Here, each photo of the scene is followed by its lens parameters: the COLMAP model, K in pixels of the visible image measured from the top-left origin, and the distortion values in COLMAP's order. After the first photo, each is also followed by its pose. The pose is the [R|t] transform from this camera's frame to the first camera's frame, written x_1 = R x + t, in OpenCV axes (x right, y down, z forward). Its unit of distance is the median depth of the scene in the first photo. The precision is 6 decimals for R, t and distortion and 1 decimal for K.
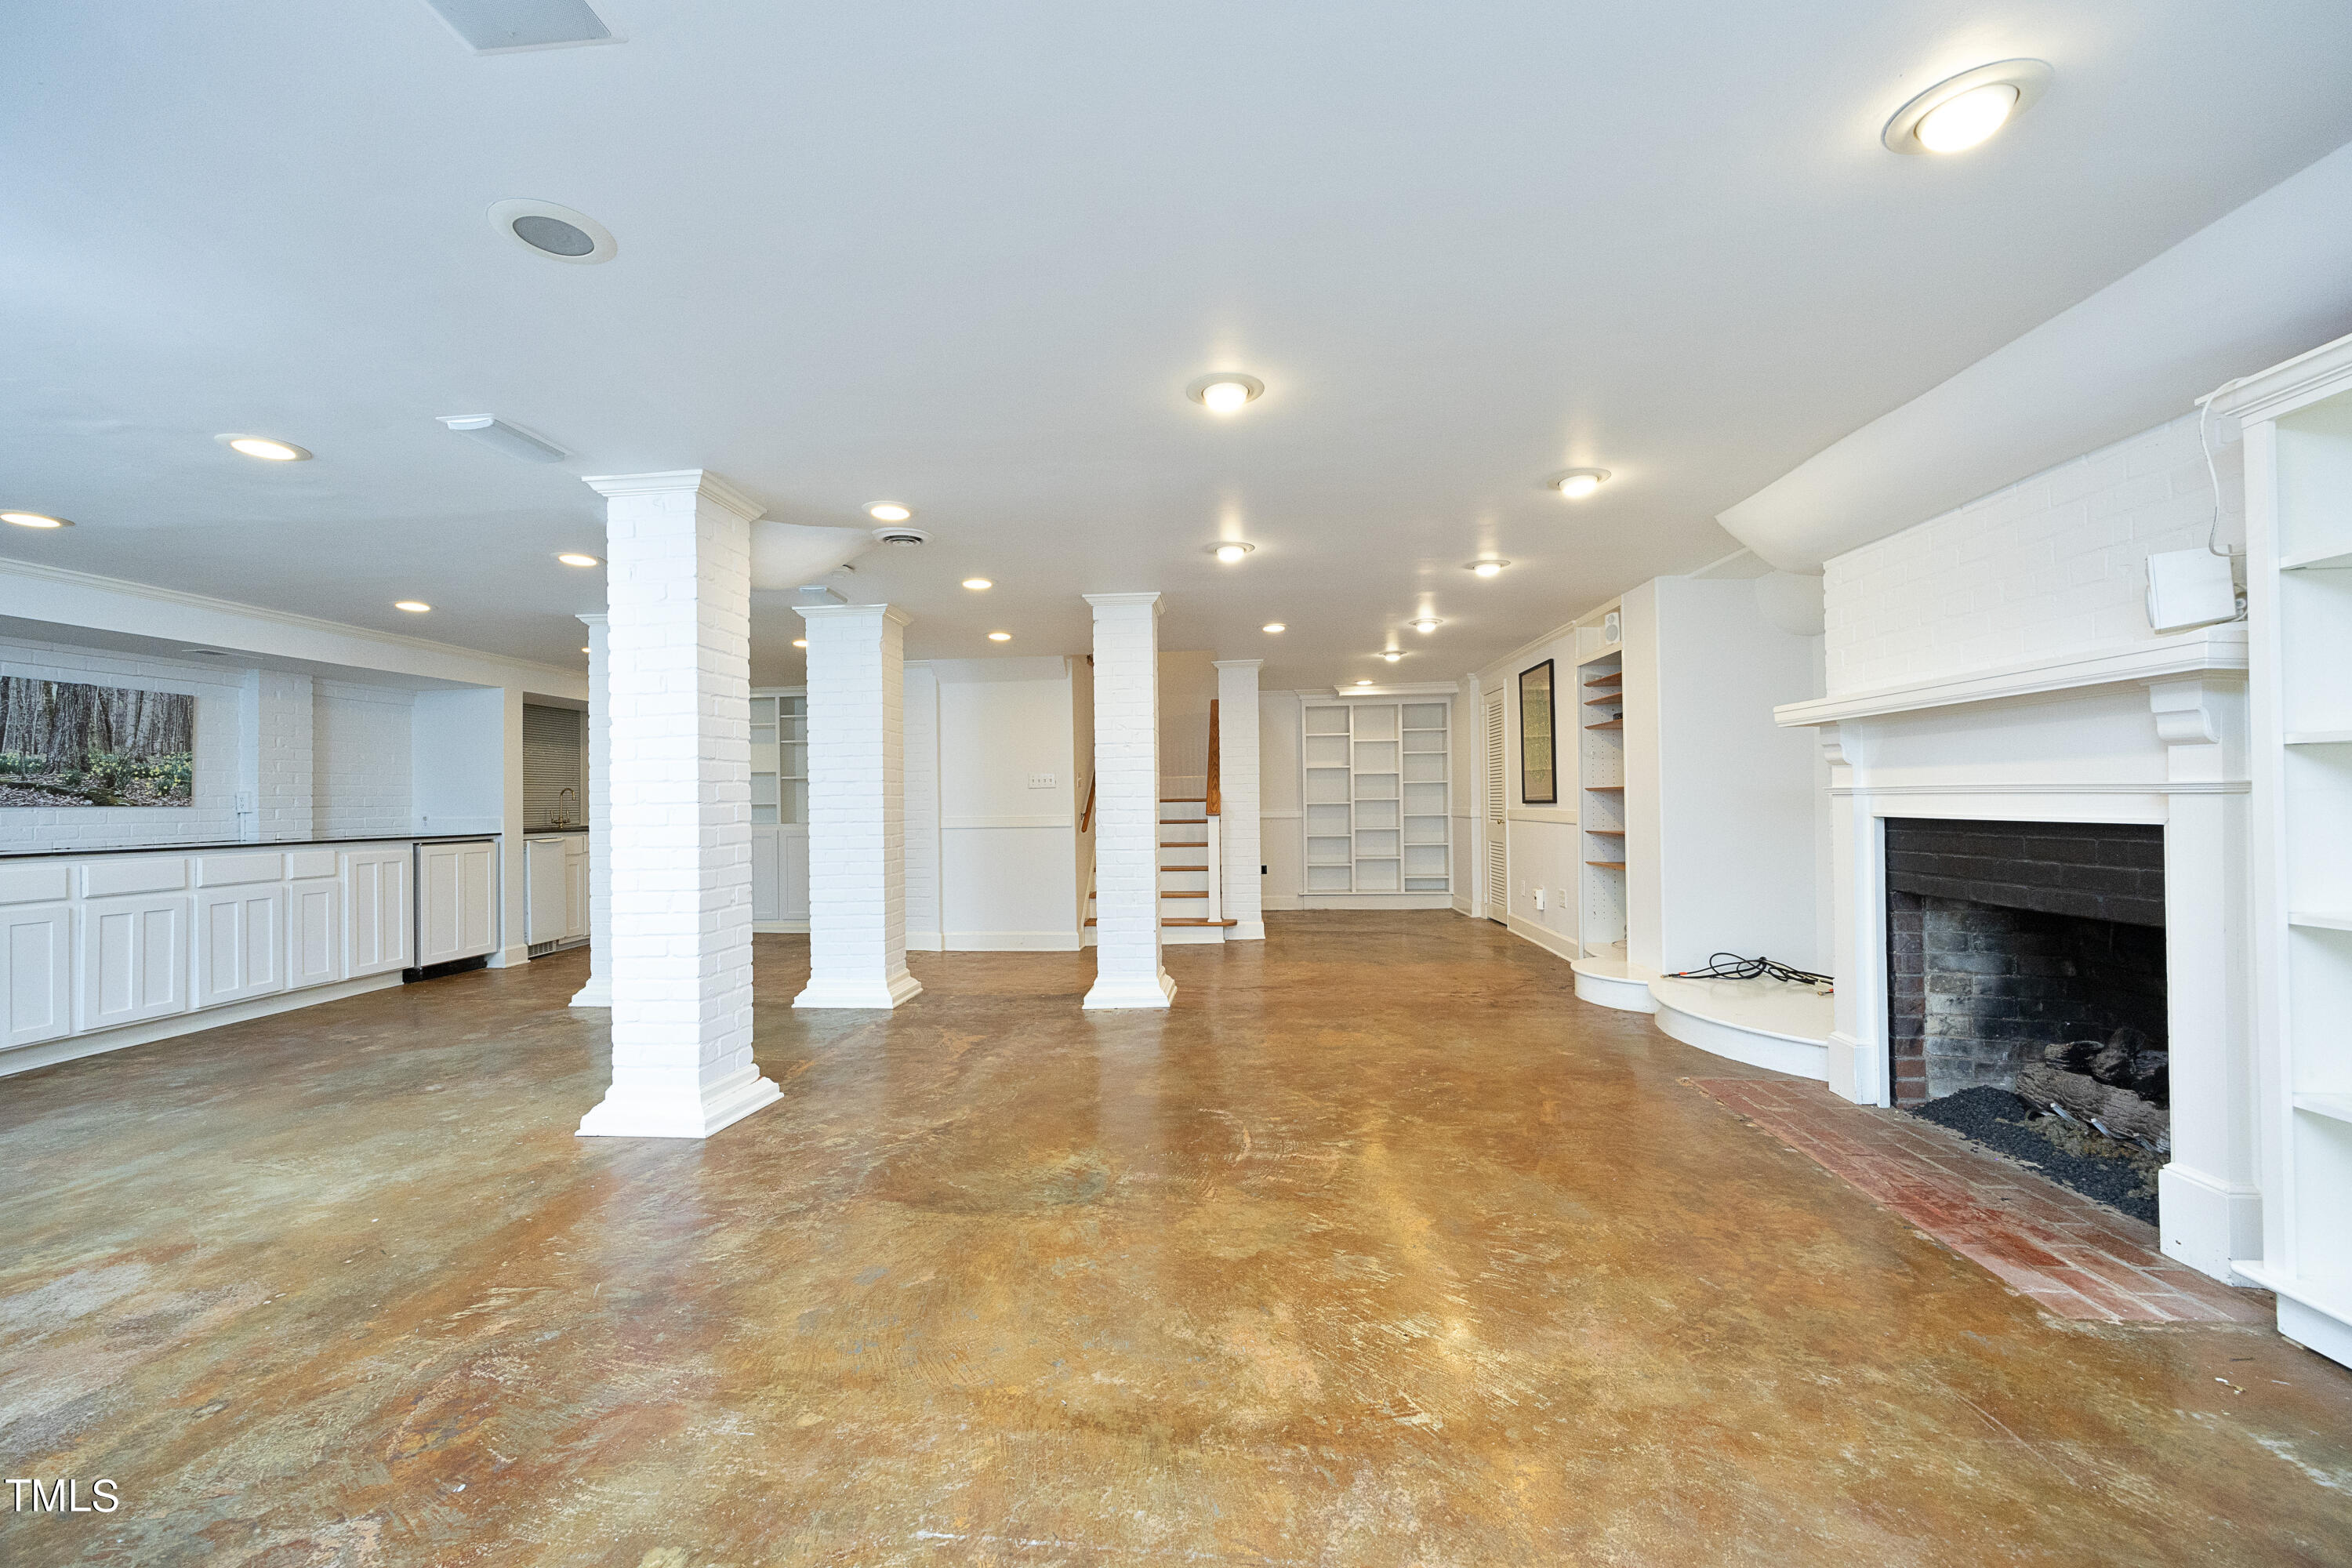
lens RADIAL K [[942.1, 0, 1168.8], [0, 942.1, 780.0], [0, 0, 1]] dist [-0.004052, -0.000639]
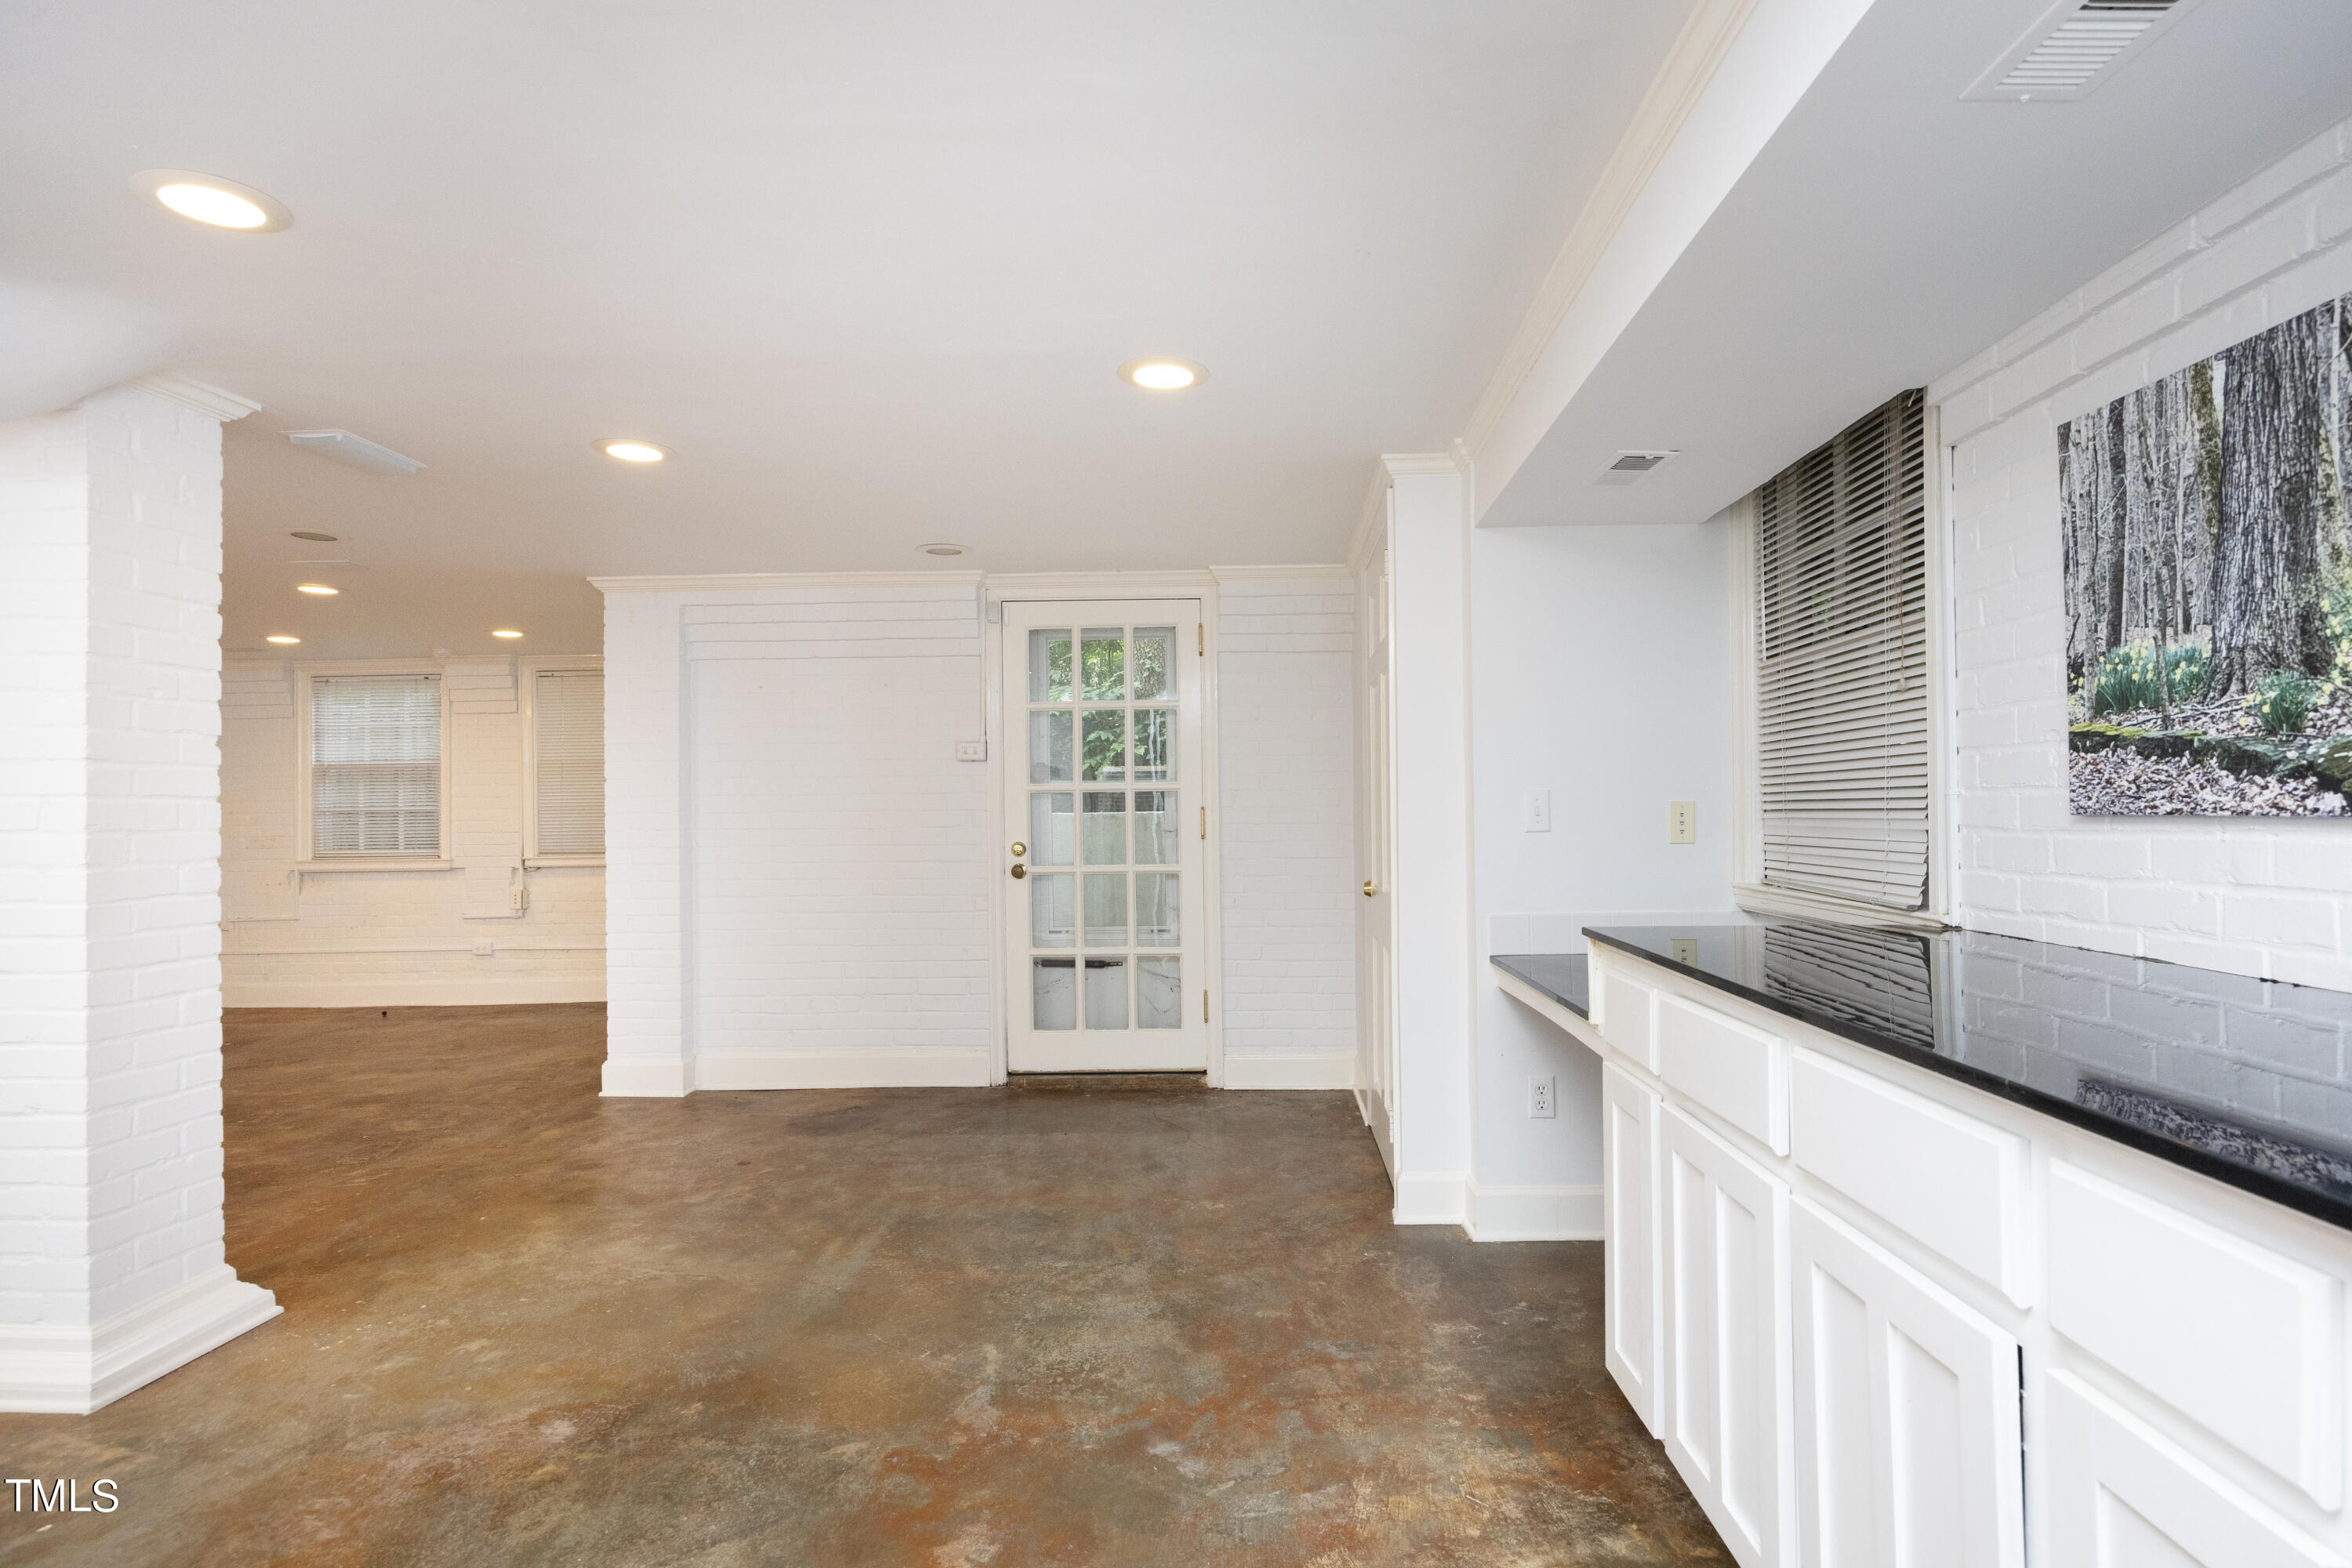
lens RADIAL K [[1164.3, 0, 1186.2], [0, 1164.3, 788.5], [0, 0, 1]] dist [-0.003770, -0.000737]
pose [[-0.998233, 0.033921, -0.048790, -0.830872], [0.035971, 0.998479, -0.041771, 0.021581], [0.047299, -0.043453, -0.997935, 1.244570]]
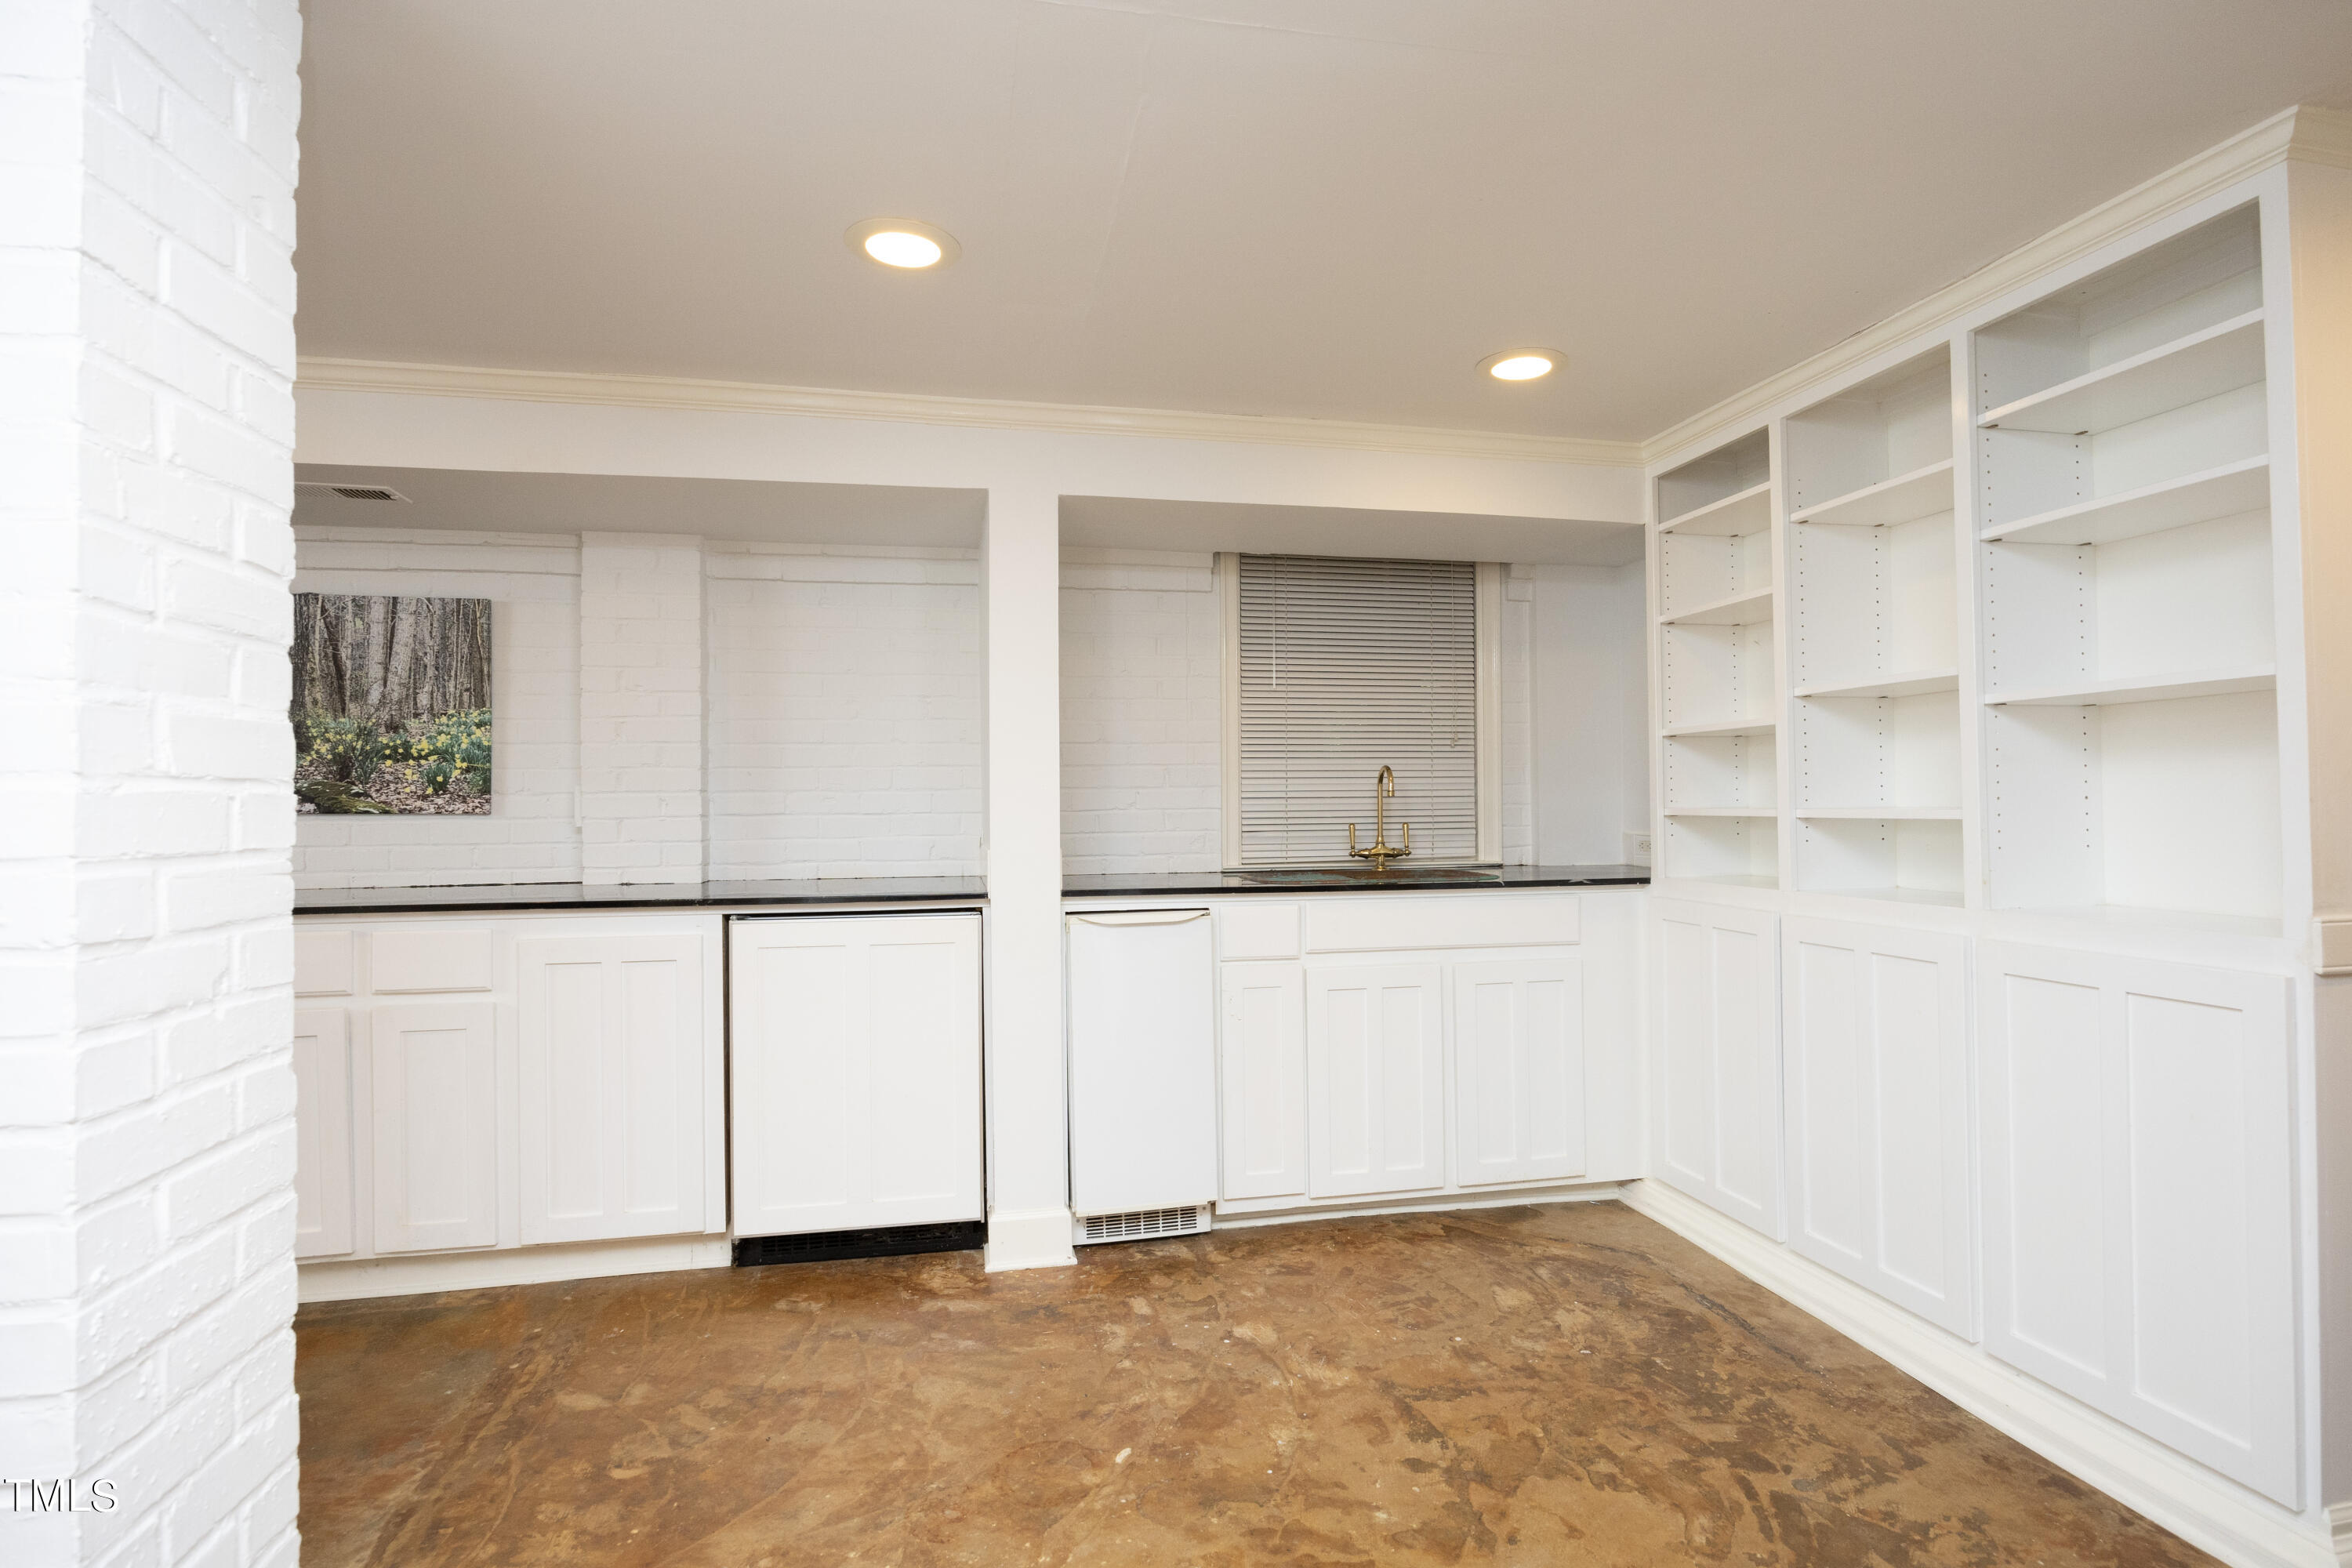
lens RADIAL K [[1164.3, 0, 1175.2], [0, 1164.3, 779.5], [0, 0, 1]] dist [-0.003770, -0.000737]
pose [[0.263190, -0.010200, -0.964690, -0.353182], [0.026116, 0.999653, -0.003445, 0.022473], [0.964391, -0.024287, 0.263365, 1.278397]]
